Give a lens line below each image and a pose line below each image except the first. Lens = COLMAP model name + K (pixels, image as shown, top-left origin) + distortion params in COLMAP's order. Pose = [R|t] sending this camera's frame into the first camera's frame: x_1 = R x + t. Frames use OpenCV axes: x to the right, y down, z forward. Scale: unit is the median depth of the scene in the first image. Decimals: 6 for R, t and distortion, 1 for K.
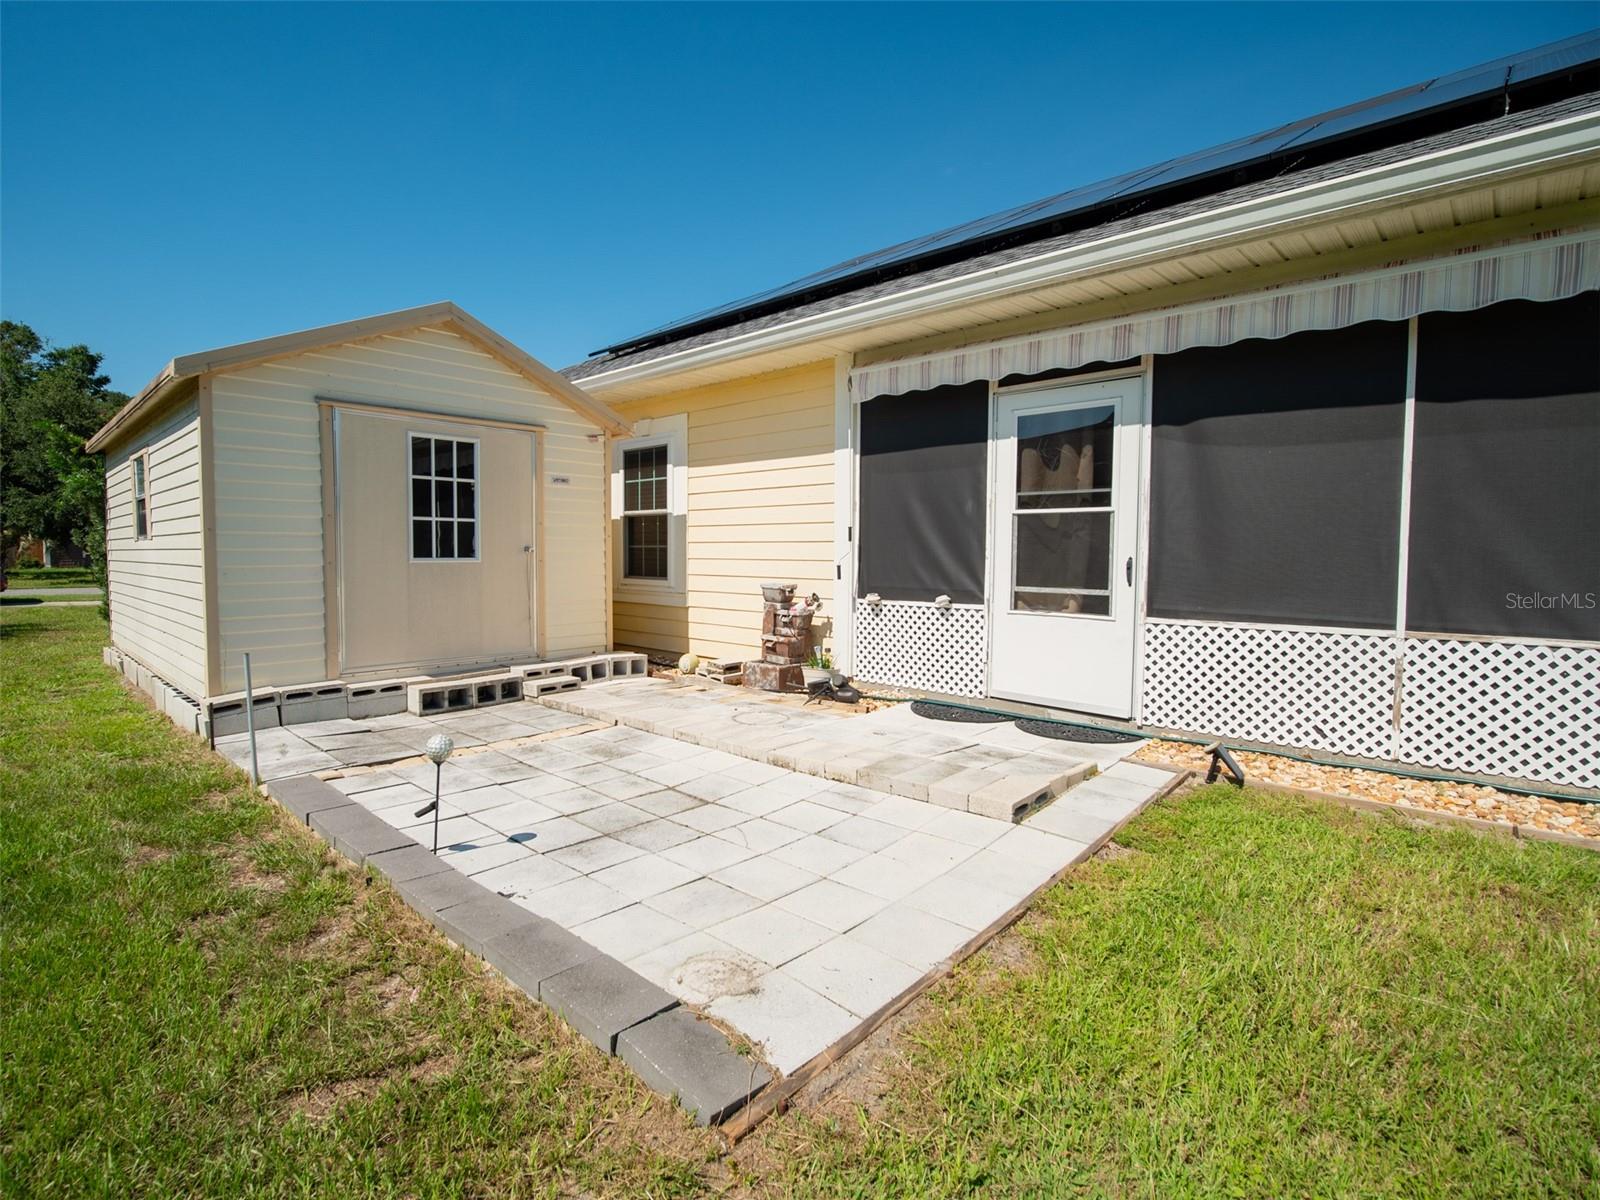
lens RADIAL K [[785.5, 0, 829.5], [0, 785.5, 586.2], [0, 0, 1]] dist [0.003552, -0.000172]
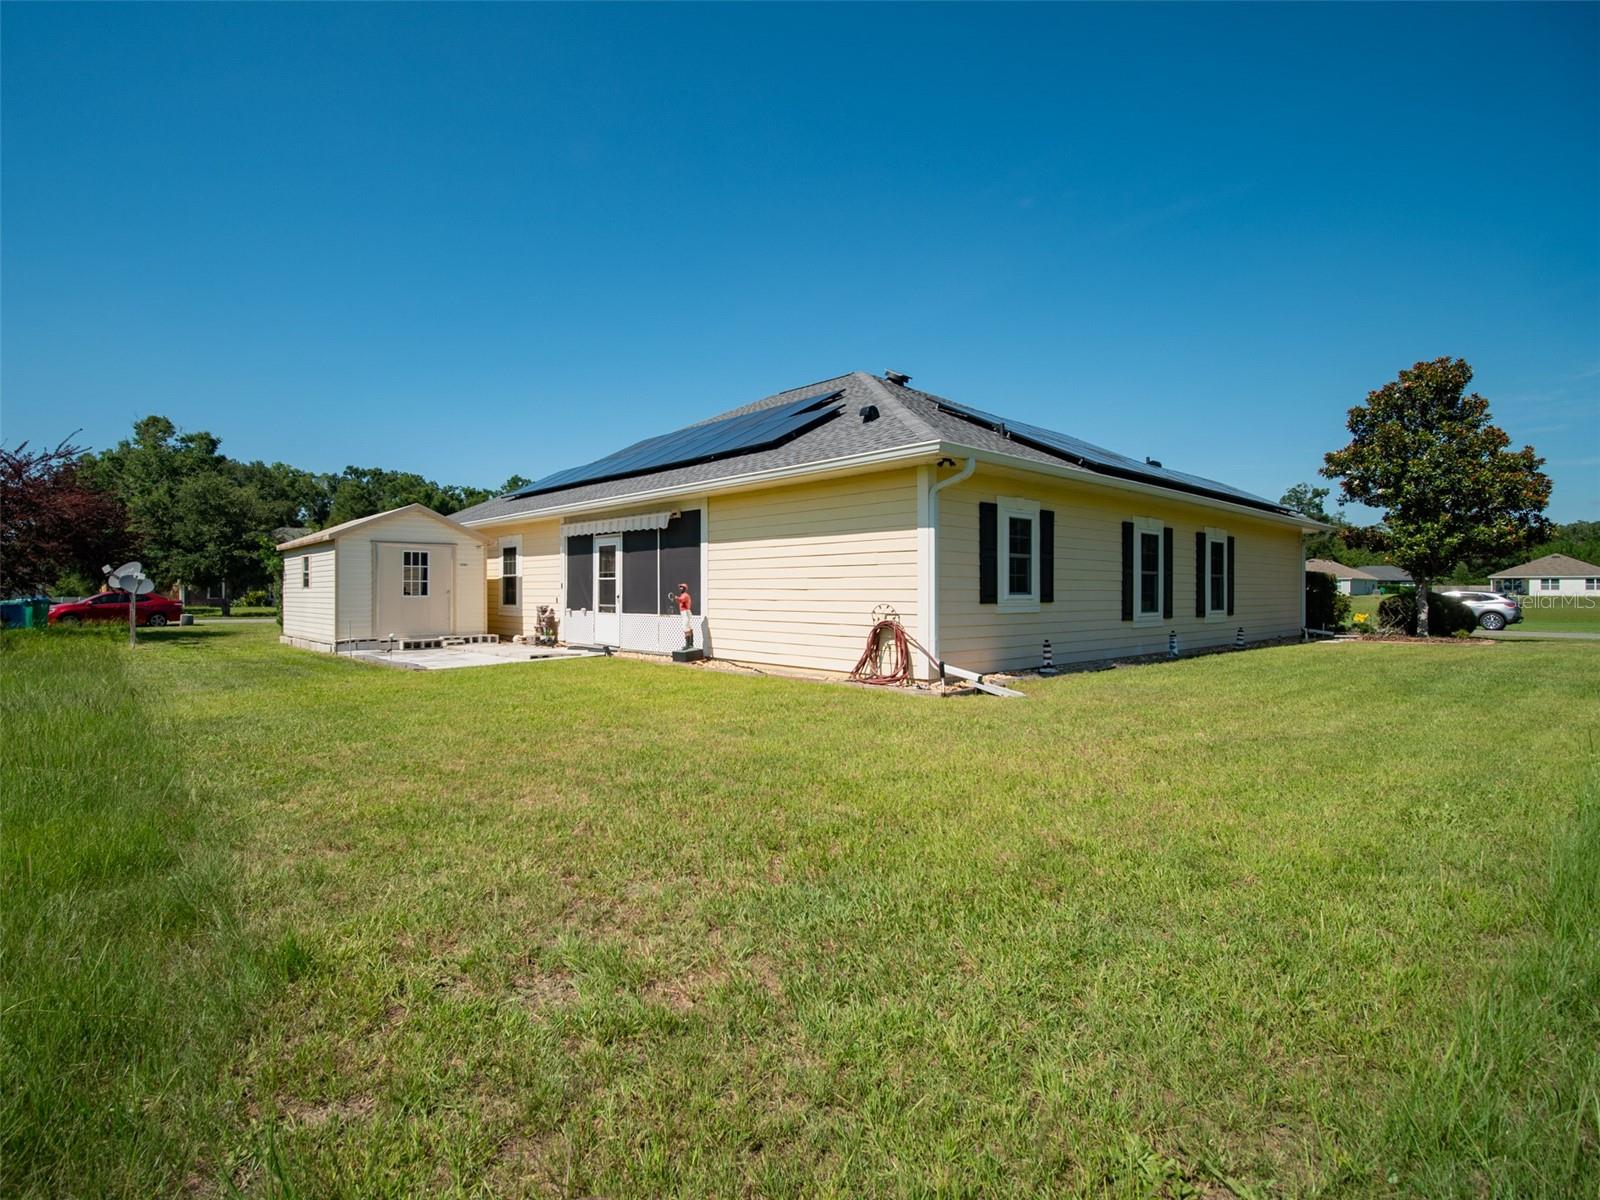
lens RADIAL K [[722.2, 0, 790.3], [0, 722.2, 592.1], [0, 0, 1]] dist [-0.016968, -0.000473]
pose [[0.998422, -0.002821, -0.056081, 0.912689], [0.000340, 0.999023, -0.044201, 0.061137], [0.056151, 0.044113, 0.997447, -1.359079]]
